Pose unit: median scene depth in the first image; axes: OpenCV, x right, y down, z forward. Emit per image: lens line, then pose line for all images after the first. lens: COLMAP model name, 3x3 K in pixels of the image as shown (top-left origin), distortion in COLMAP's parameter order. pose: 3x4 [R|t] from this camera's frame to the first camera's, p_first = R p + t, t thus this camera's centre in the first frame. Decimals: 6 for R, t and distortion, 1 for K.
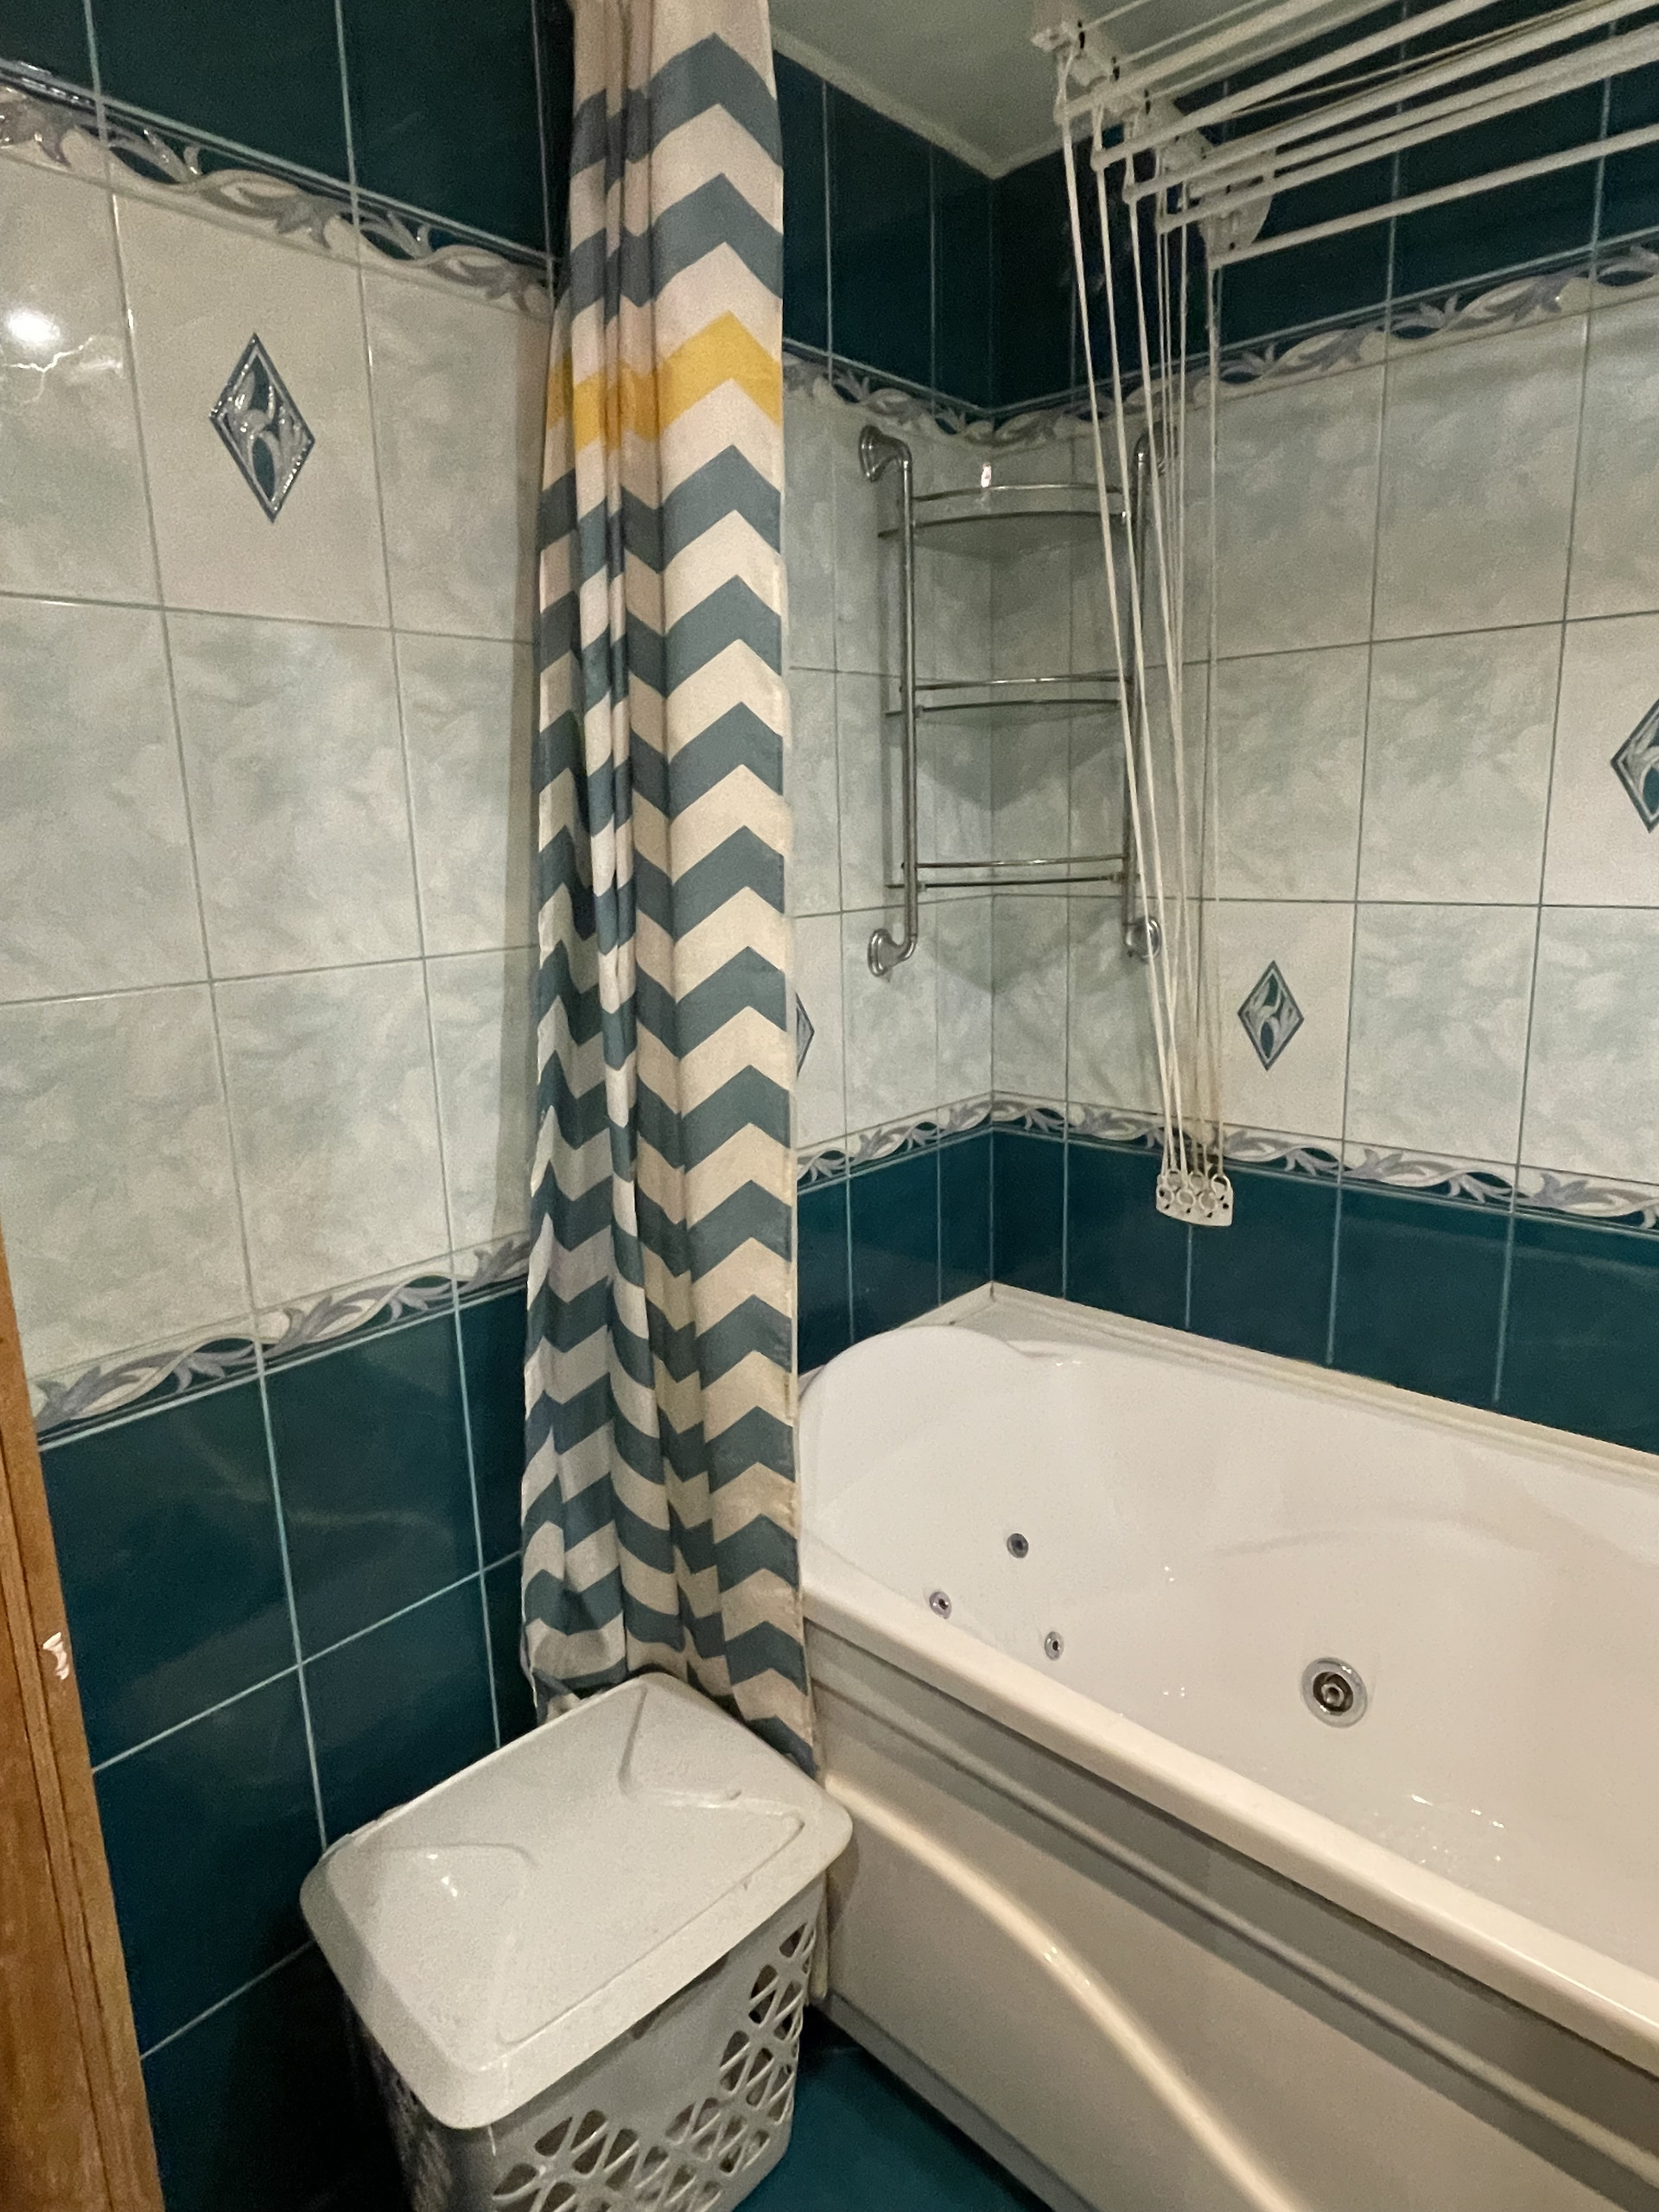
lens RADIAL K [[1288.5, 0, 810.7], [0, 1288.5, 1096.4], [0, 0, 1]] dist [-0.017171, -0.007744]
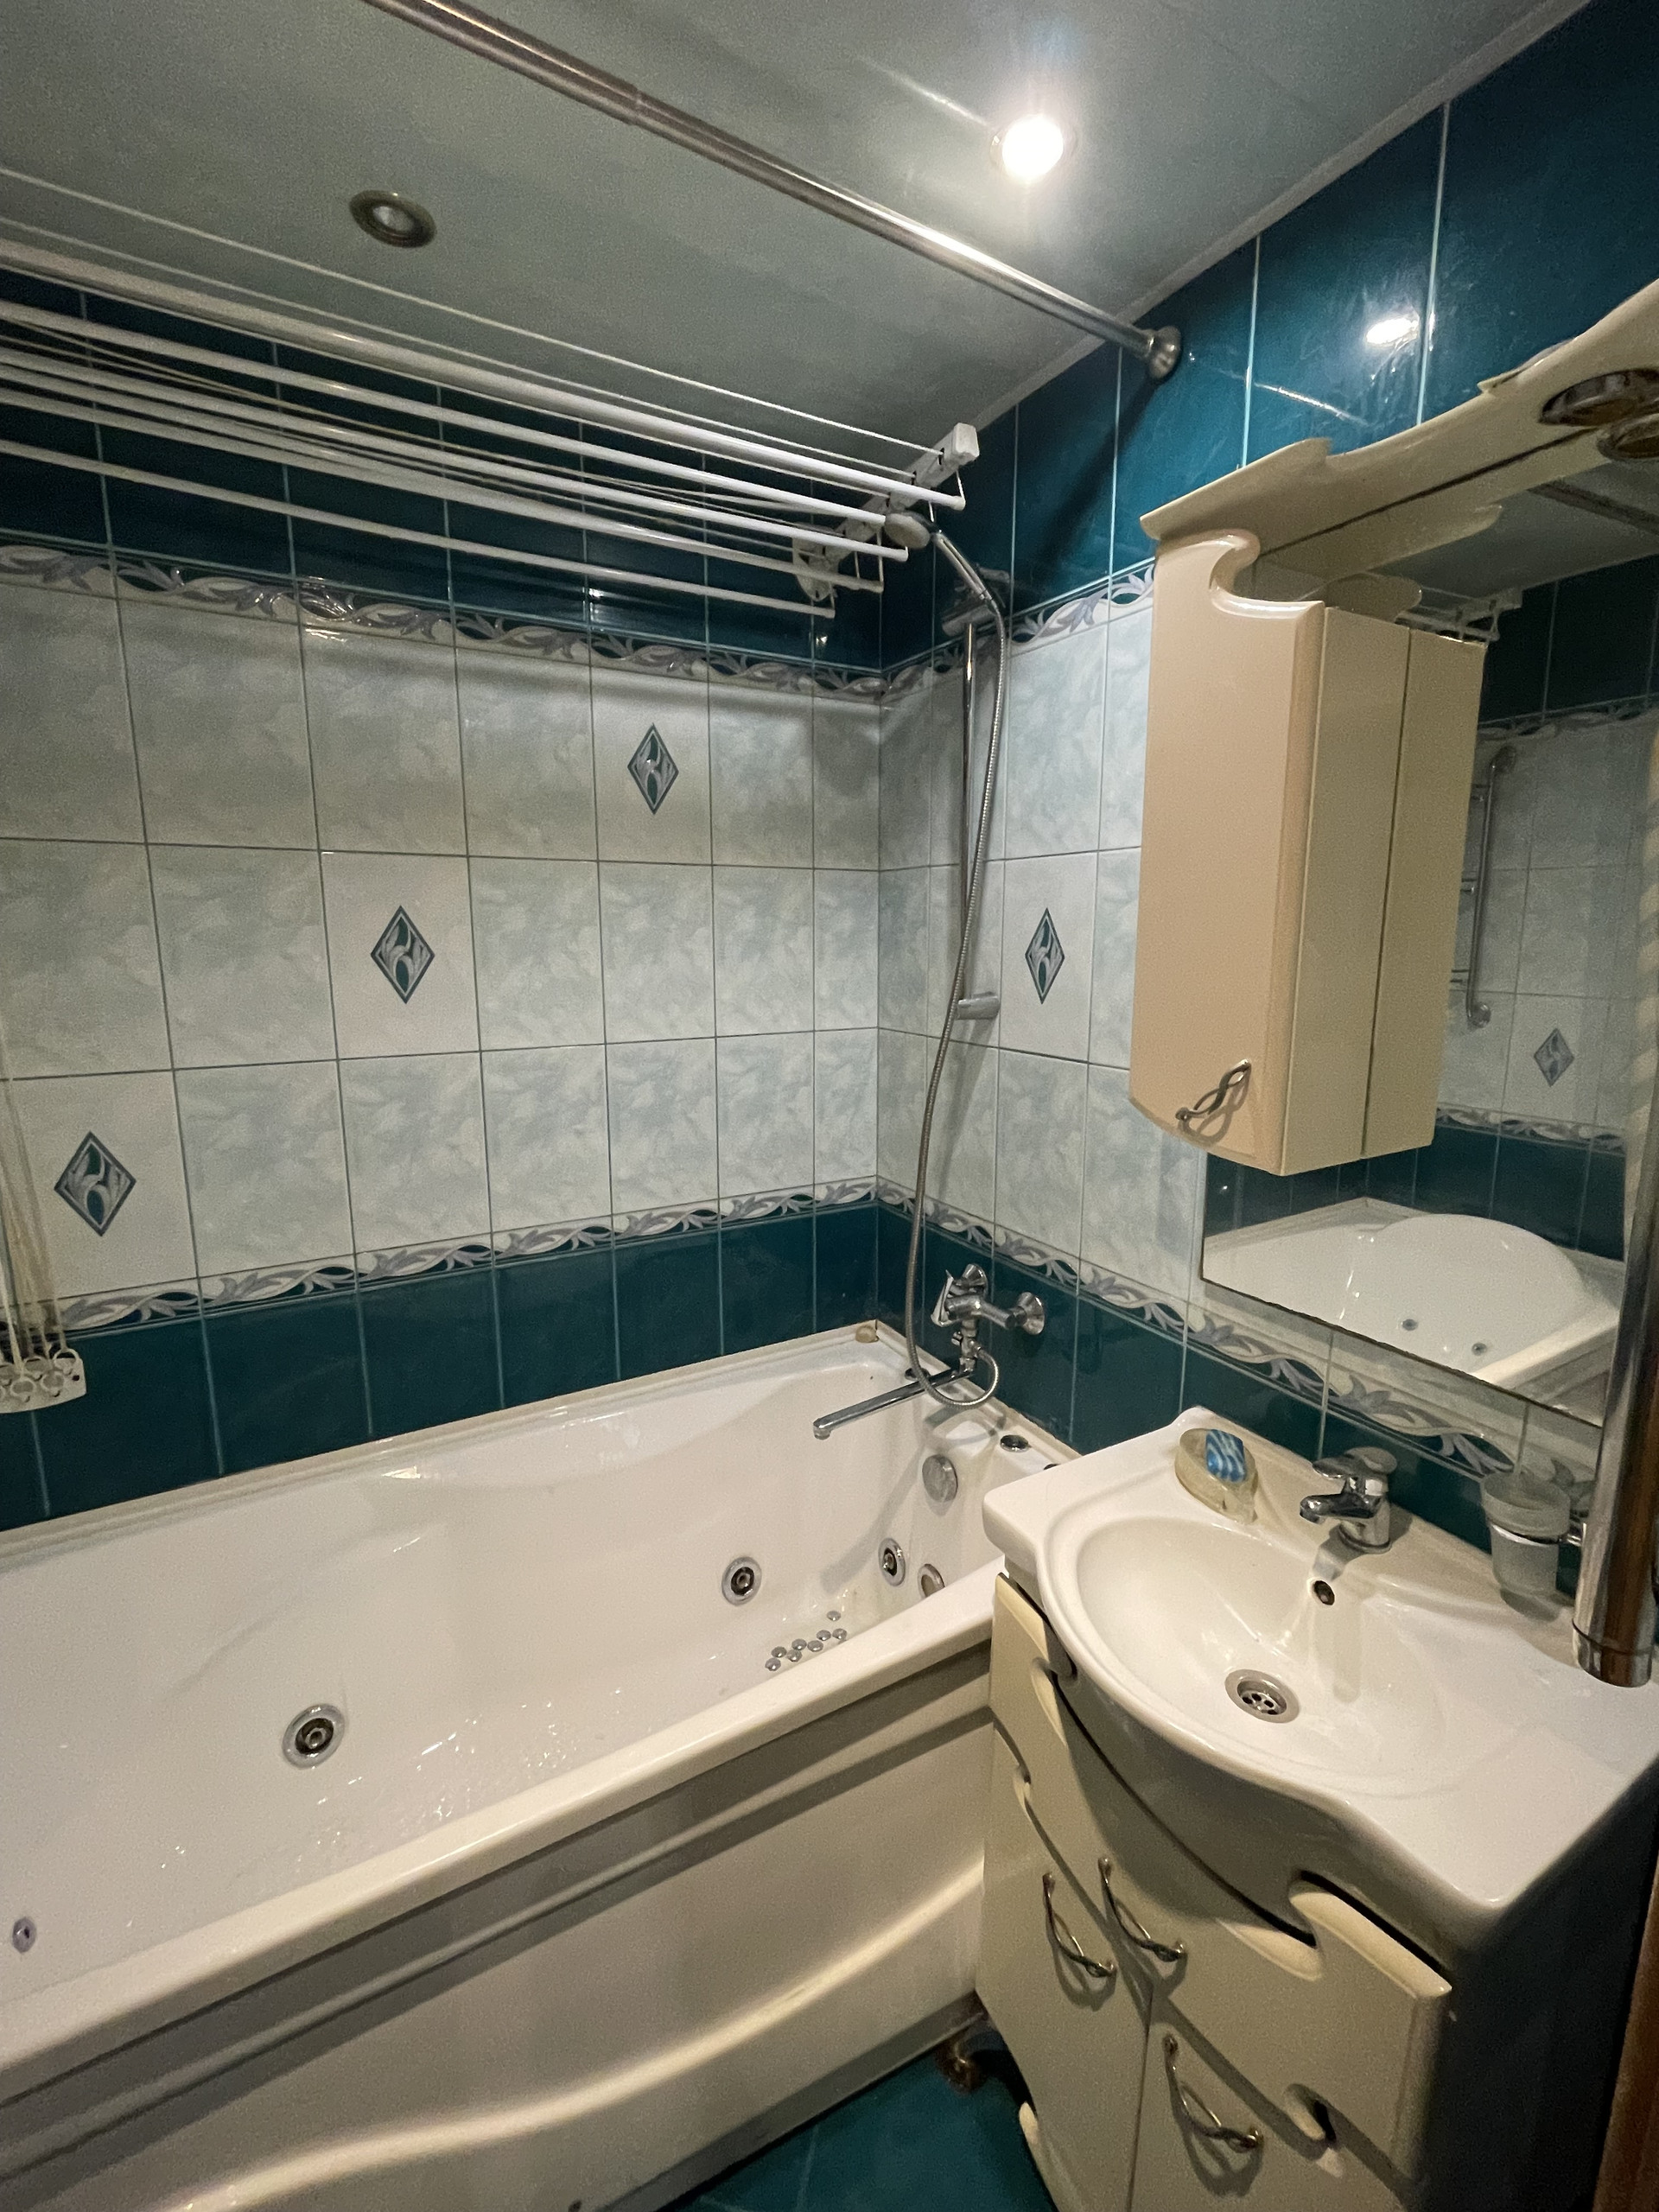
lens RADIAL K [[962.3, 0, 838.0], [0, 962.3, 1114.0], [0, 0, 1]] dist [0.000004, 0.000808]
pose [[0.292714, -0.120733, 0.948548, -0.196187], [0.214583, 0.974989, 0.057880, -0.032609], [-0.931812, 0.186600, 0.311300, 0.176935]]
